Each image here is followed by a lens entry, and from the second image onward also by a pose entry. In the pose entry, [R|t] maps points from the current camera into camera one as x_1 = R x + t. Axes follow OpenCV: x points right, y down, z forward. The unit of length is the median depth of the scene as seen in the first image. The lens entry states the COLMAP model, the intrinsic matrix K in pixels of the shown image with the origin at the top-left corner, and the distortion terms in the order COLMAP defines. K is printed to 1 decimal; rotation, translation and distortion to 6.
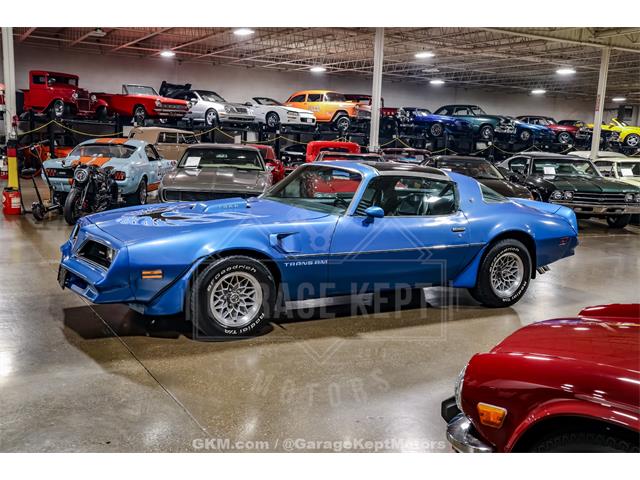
lens RADIAL K [[662.8, 0, 320.0], [0, 662.8, 240.0], [0, 0, 1]] dist [-0.023229, 0.031568]
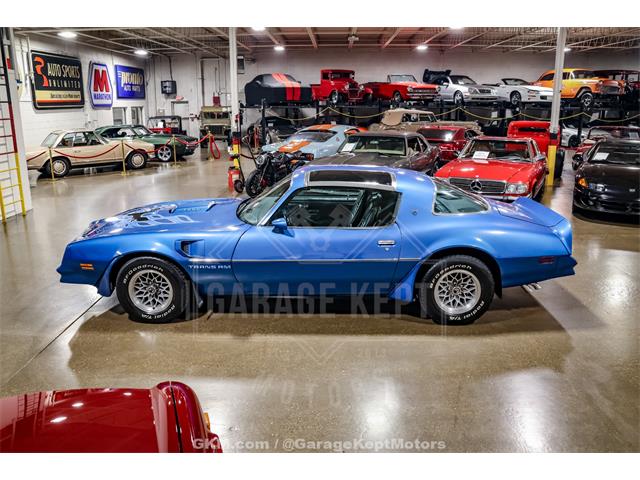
lens RADIAL K [[531.5, 0, 320.0], [0, 531.5, 240.0], [0, 0, 1]] dist [-0.166484, 0.137212]
pose [[0.856386, 0.084744, -0.509335, 0.115901], [-0.036331, 0.993884, 0.104277, -0.021754], [0.515057, -0.070797, 0.854227, 0.063069]]
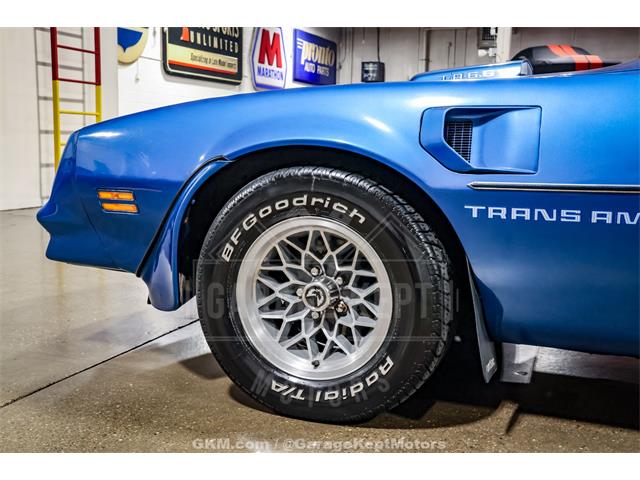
lens RADIAL K [[781.3, 0, 320.0], [0, 781.3, 240.0], [0, 0, 1]] dist [0.070415, 0.029733]
pose [[0.643277, 0.071404, -0.762296, 0.033153], [-0.107545, 0.994197, 0.002372, 0.010691], [0.758042, 0.080455, 0.647224, 0.136914]]
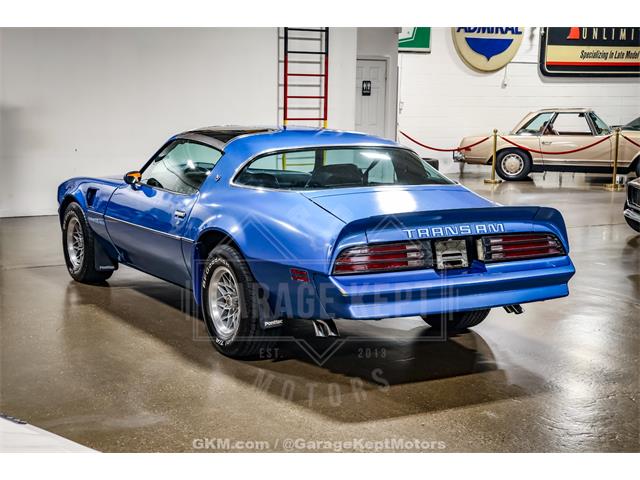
lens RADIAL K [[1027.5, 0, 320.0], [0, 1027.5, 240.0], [0, 0, 1]] dist [0.169387, 0.133808]
pose [[0.023145, 0.099448, -0.994774, 0.297249], [-0.161501, 0.982343, 0.094448, -0.026931], [0.986601, 0.158471, 0.038797, 0.250719]]
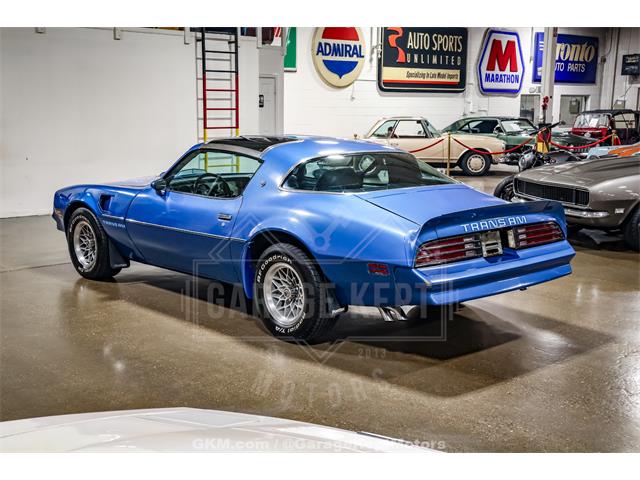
lens RADIAL K [[830.2, 0, 320.0], [0, 830.2, 240.0], [0, 0, 1]] dist [-0.008381, 0.480514]
pose [[0.234418, 0.114783, -0.965336, 0.268228], [-0.140420, 0.986589, 0.083211, -0.019548], [0.961941, 0.116047, 0.247392, 0.191837]]
